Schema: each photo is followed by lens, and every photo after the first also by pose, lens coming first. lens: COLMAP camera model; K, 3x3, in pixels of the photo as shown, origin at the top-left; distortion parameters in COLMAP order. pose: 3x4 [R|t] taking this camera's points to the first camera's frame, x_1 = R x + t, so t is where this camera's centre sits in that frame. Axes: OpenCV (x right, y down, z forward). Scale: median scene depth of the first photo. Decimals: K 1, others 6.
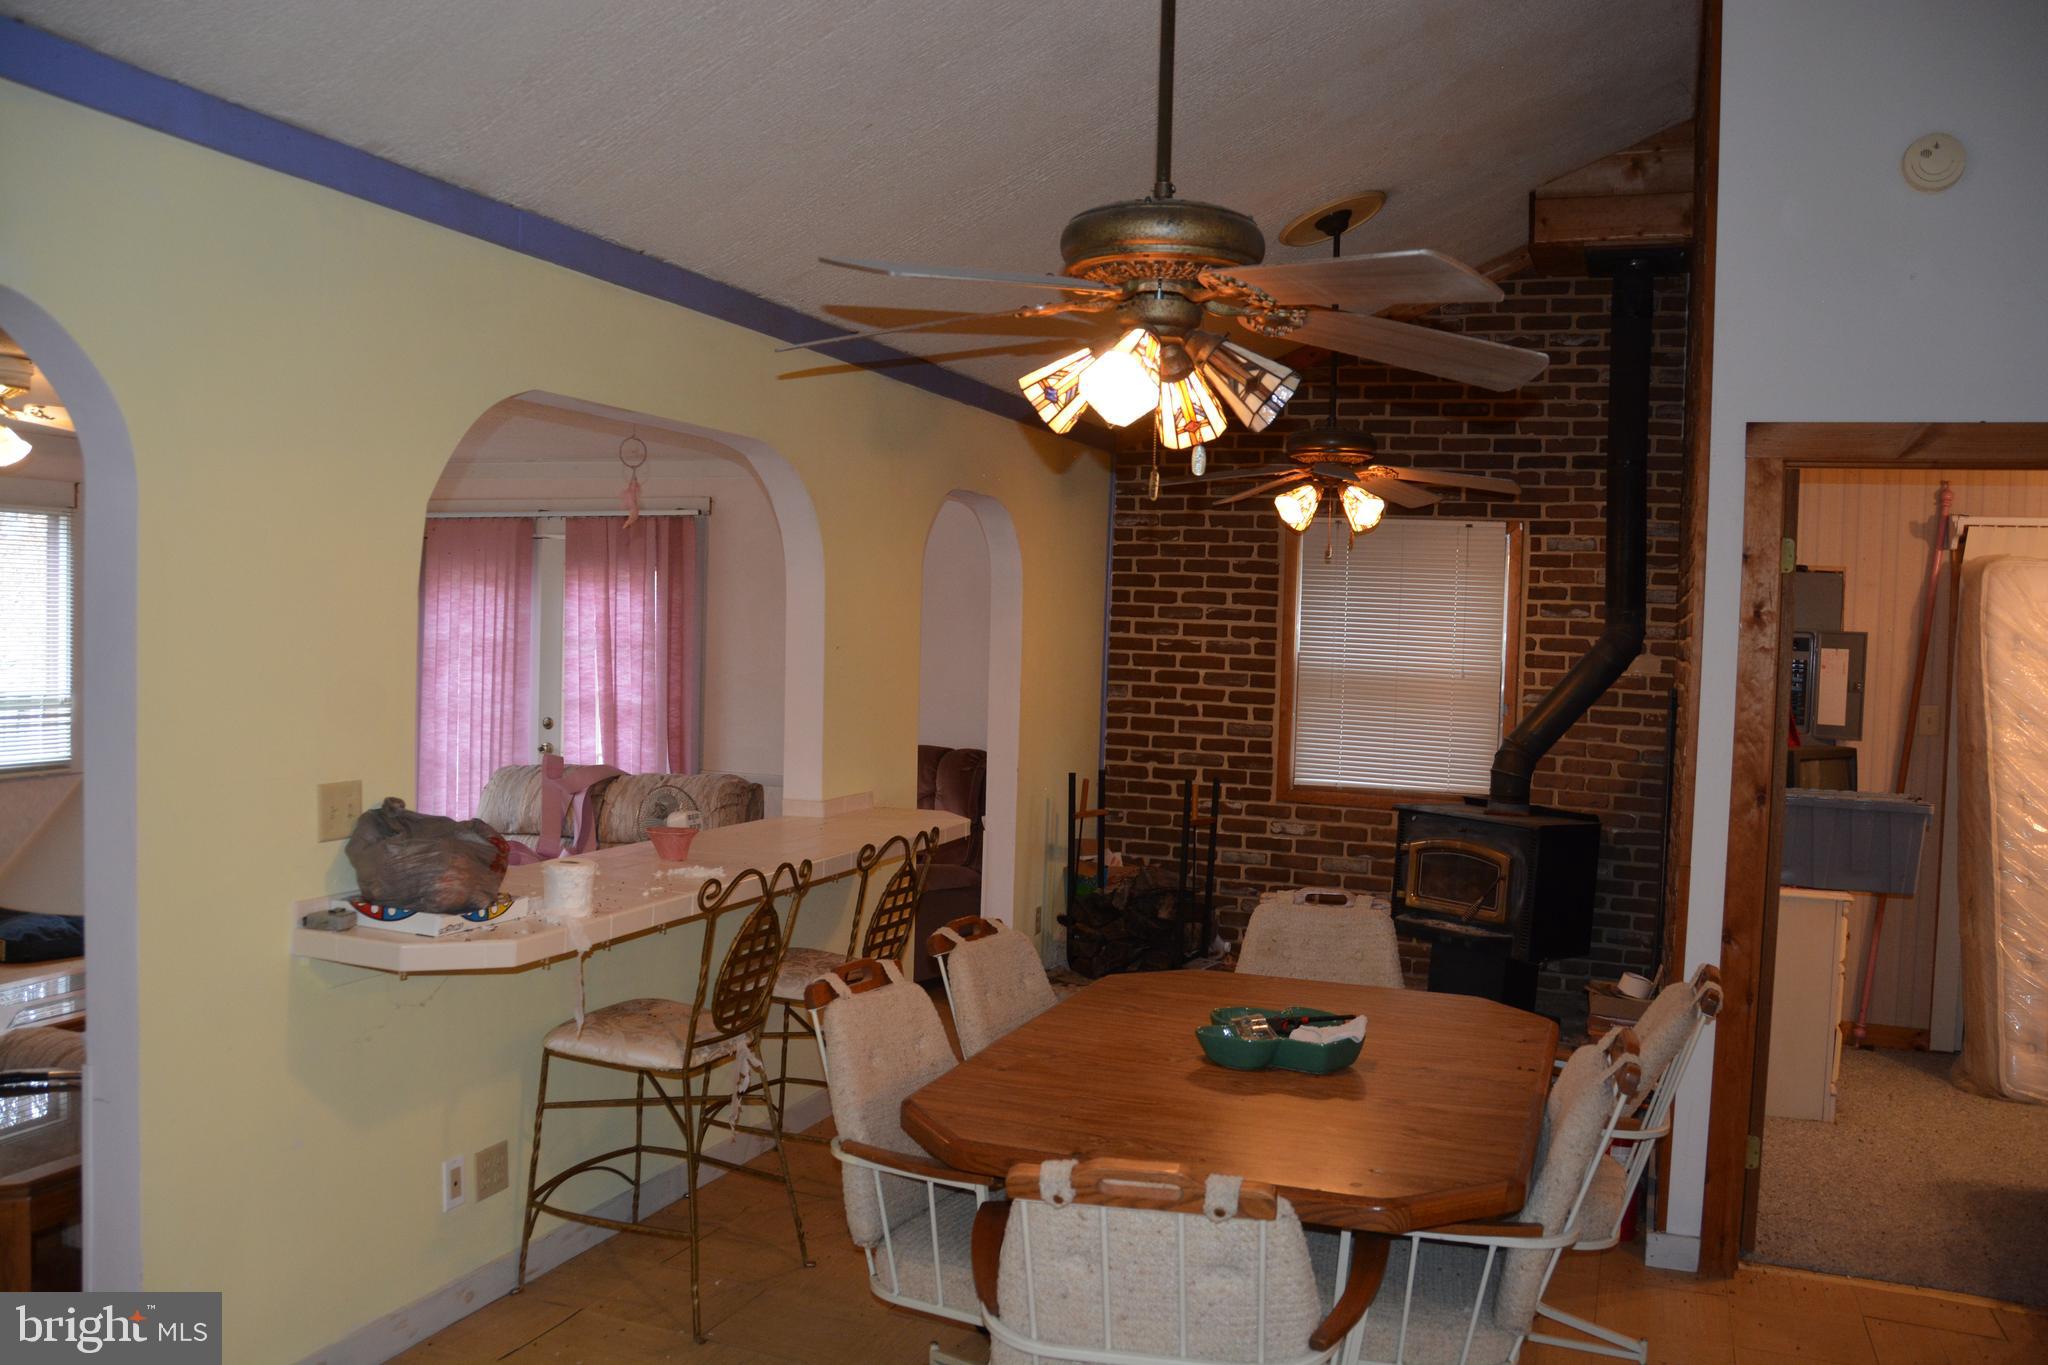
lens RADIAL K [[1646.6, 0, 1024.0], [0, 1646.6, 682.5], [0, 0, 1]] dist [-0.109039, 0.075141]
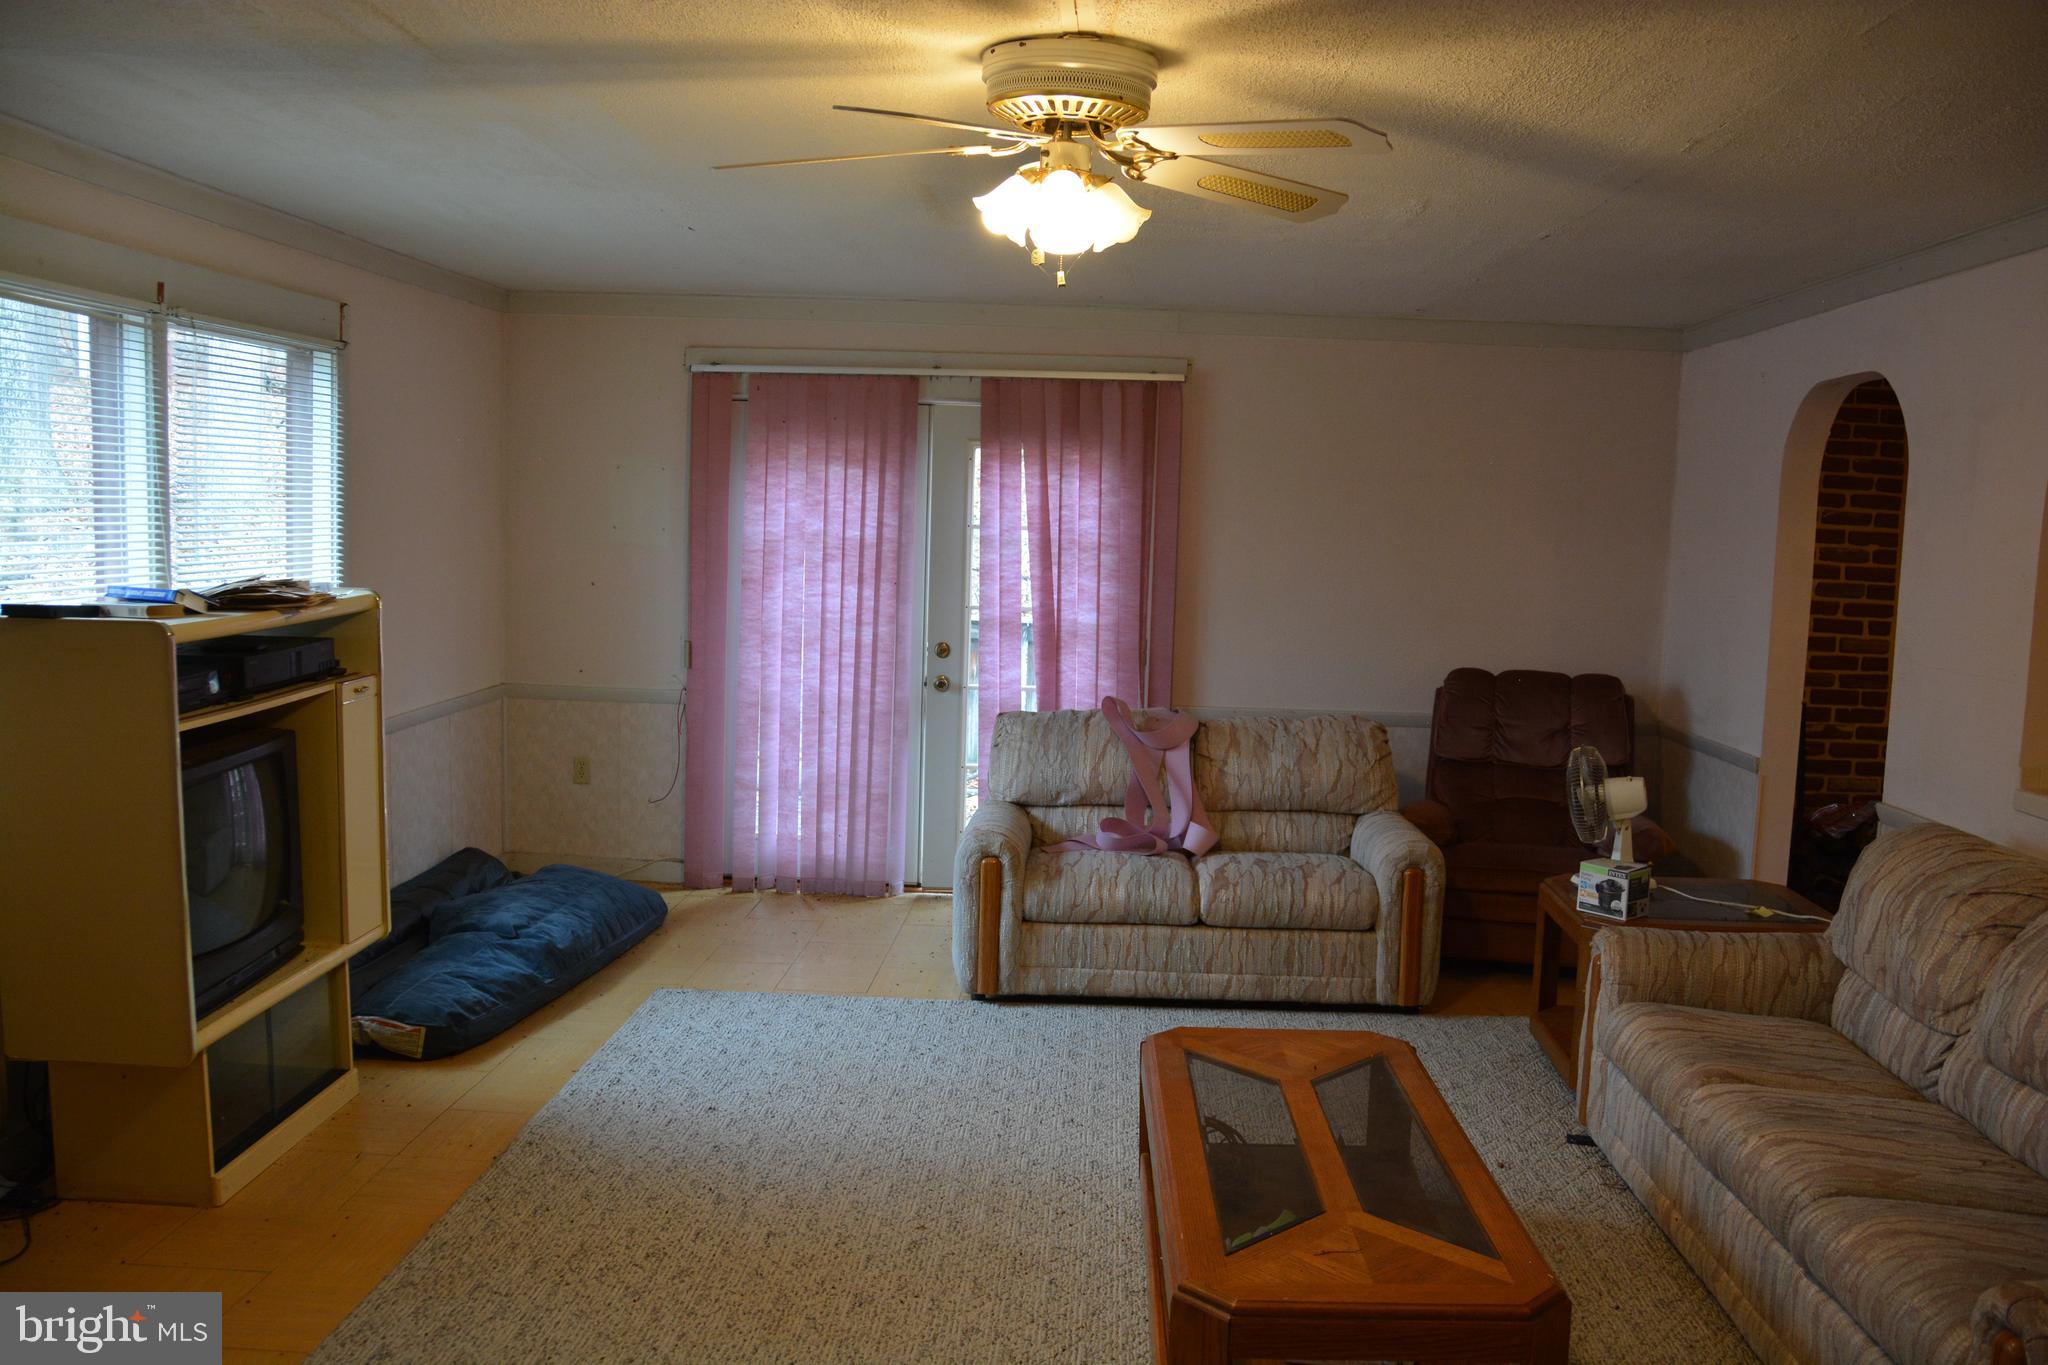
lens RADIAL K [[1646.6, 0, 1024.0], [0, 1646.6, 682.5], [0, 0, 1]] dist [-0.109039, 0.075141]
pose [[0.944235, -0.030893, 0.327821, -0.515700], [0.005520, 0.996934, 0.078047, -0.019892], [-0.329227, -0.071885, 0.941511, 0.268824]]
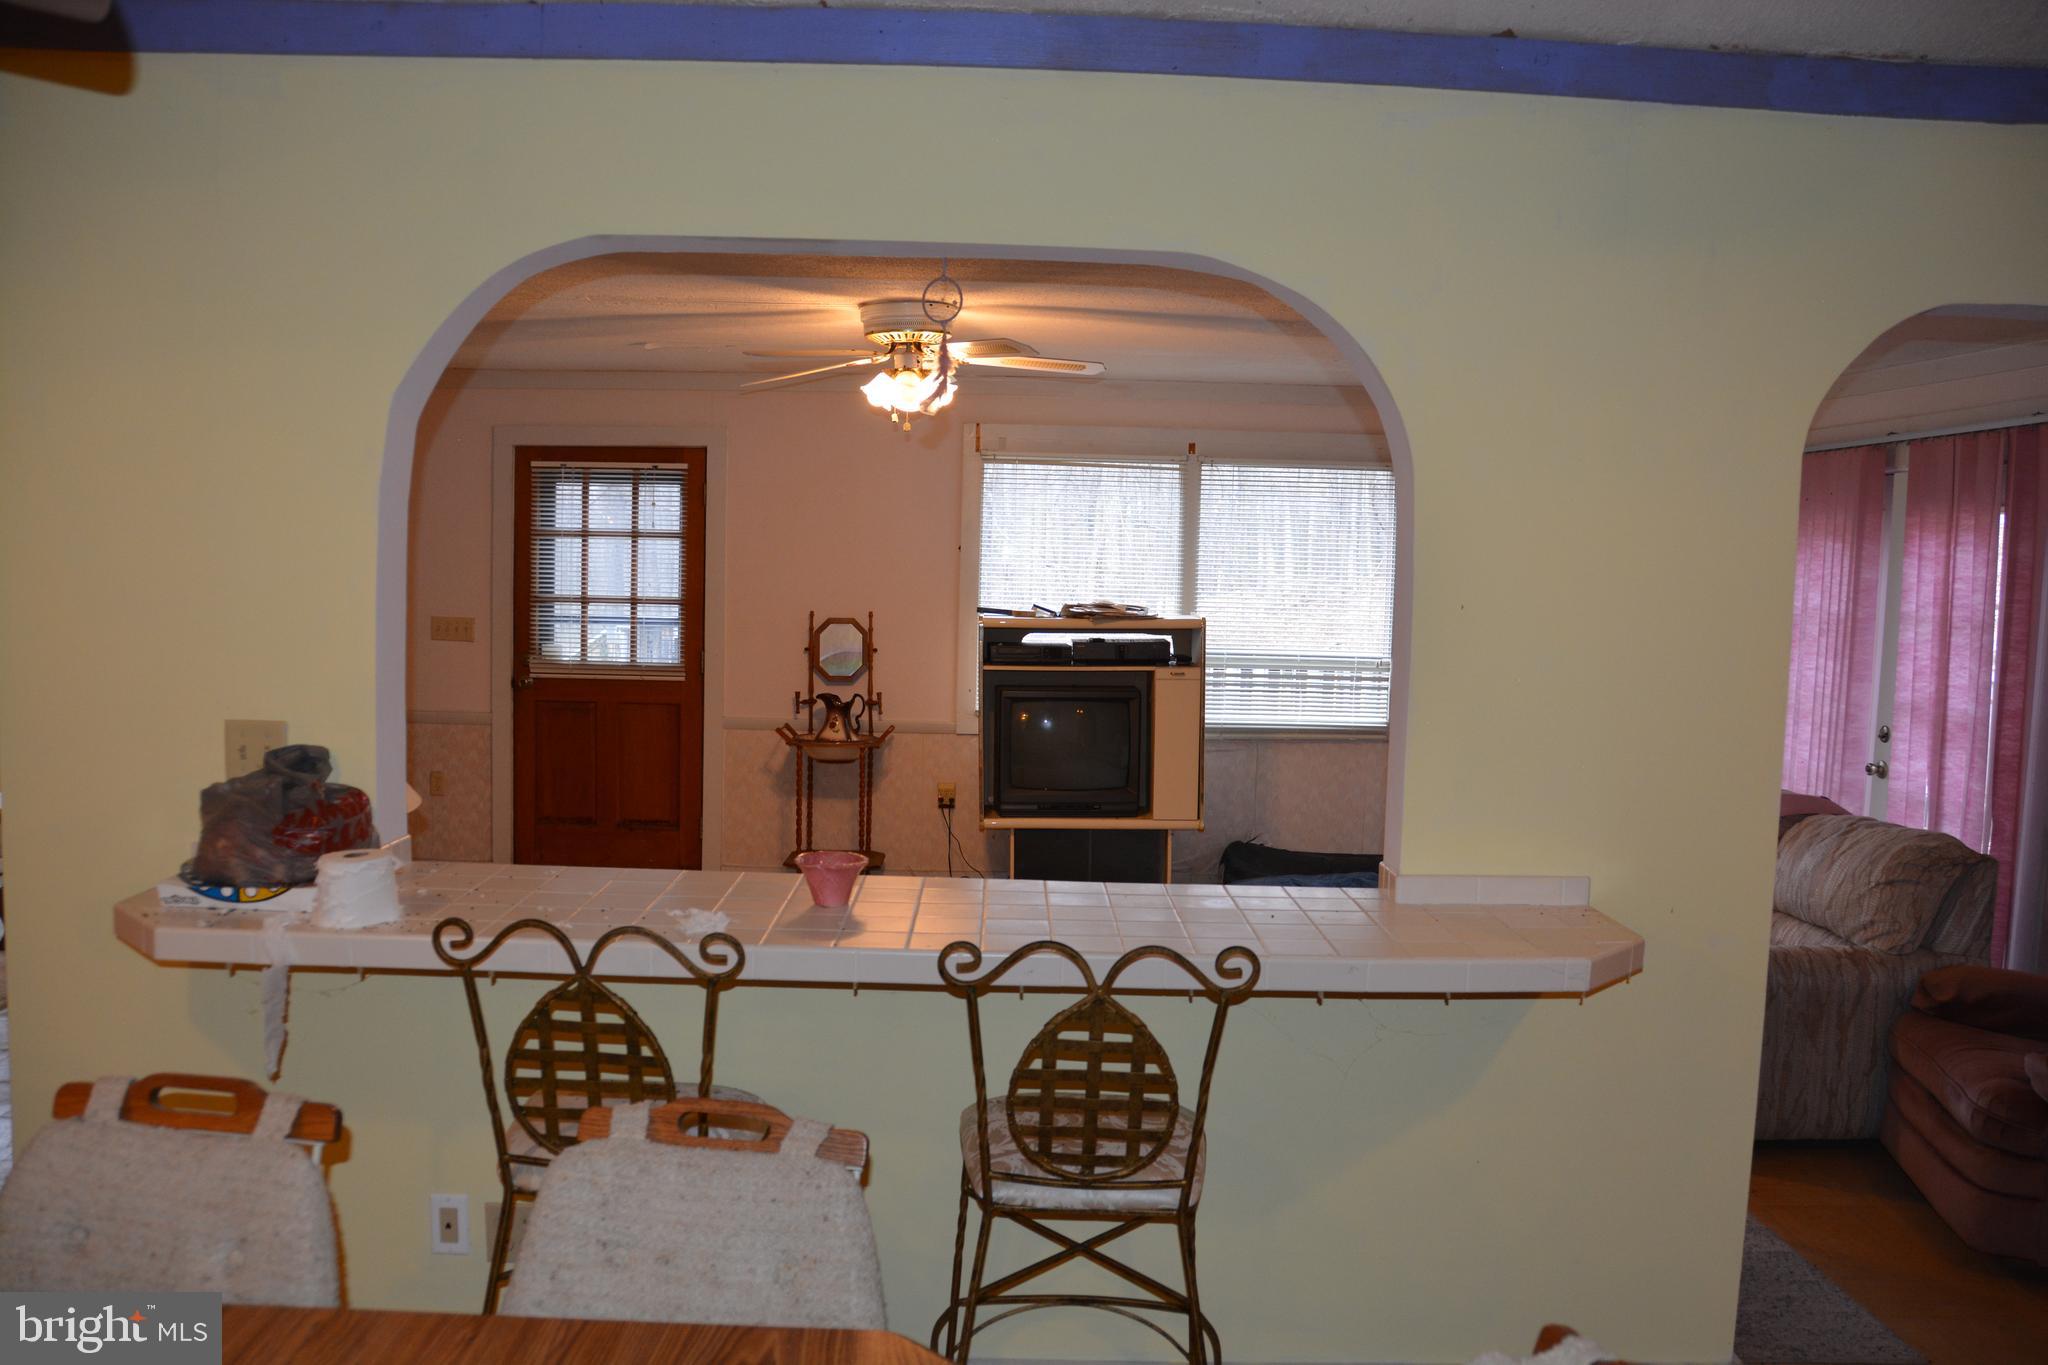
lens RADIAL K [[1646.6, 0, 1024.0], [0, 1646.6, 682.5], [0, 0, 1]] dist [-0.109039, 0.075141]
pose [[0.385611, 0.058541, -0.920802, 0.207917], [-0.052595, 0.997757, 0.041408, -0.006633], [0.921161, 0.032462, 0.387825, 0.390612]]
